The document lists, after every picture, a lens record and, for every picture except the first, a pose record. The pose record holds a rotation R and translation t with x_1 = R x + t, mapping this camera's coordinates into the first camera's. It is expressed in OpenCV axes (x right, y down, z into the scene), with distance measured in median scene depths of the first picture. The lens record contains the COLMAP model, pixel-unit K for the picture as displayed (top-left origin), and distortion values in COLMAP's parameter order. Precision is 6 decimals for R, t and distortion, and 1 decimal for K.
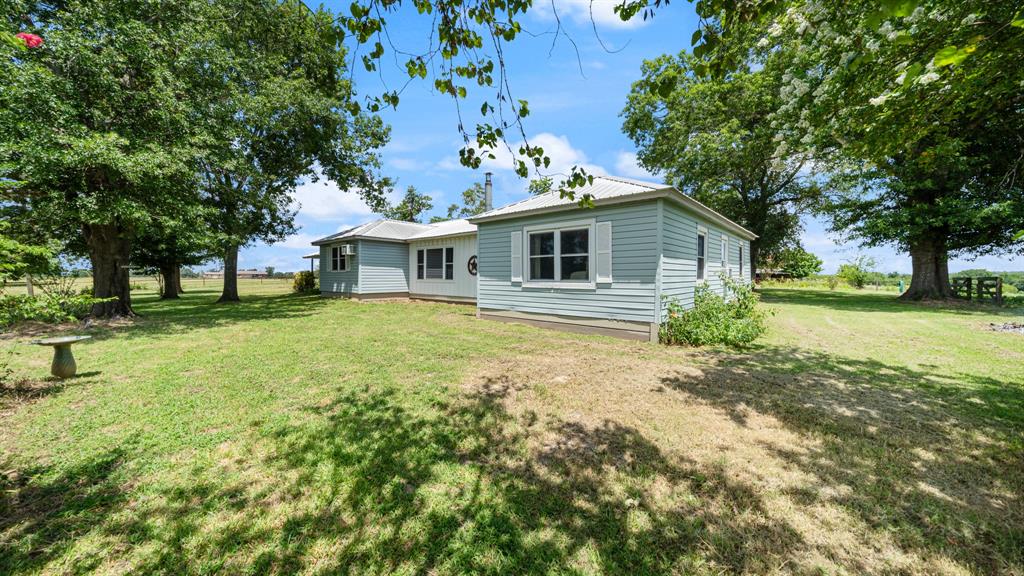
lens RADIAL K [[353.8, 0, 509.6], [0, 353.8, 291.0], [0, 0, 1]] dist [-0.000461, -0.000049]
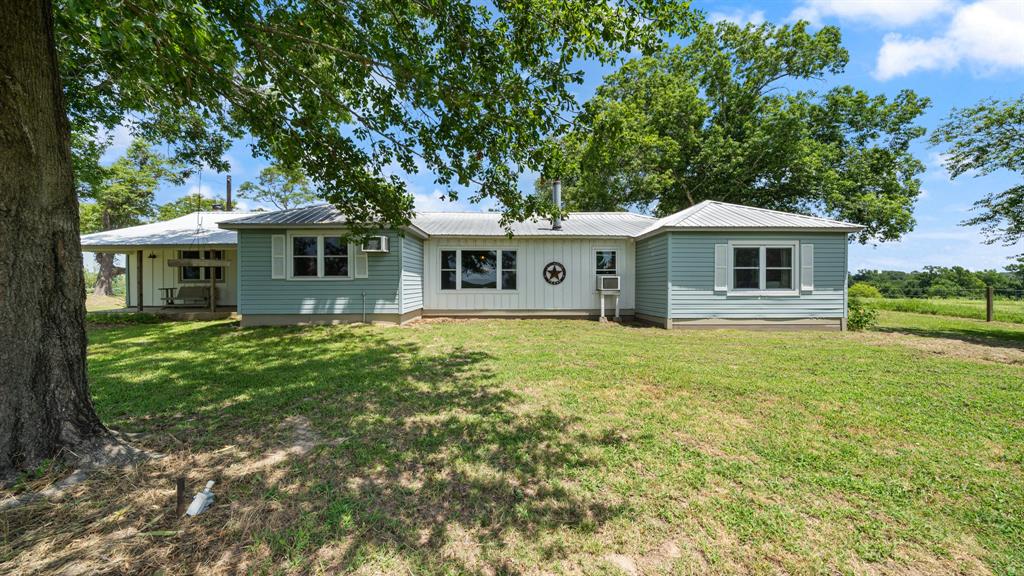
lens RADIAL K [[353.8, 0, 509.6], [0, 353.8, 291.0], [0, 0, 1]] dist [-0.000461, -0.000049]
pose [[0.729966, -0.017786, 0.683252, -1.211329], [0.031432, 0.999477, -0.007563, -0.038895], [-0.682760, 0.026997, 0.730143, 0.674476]]
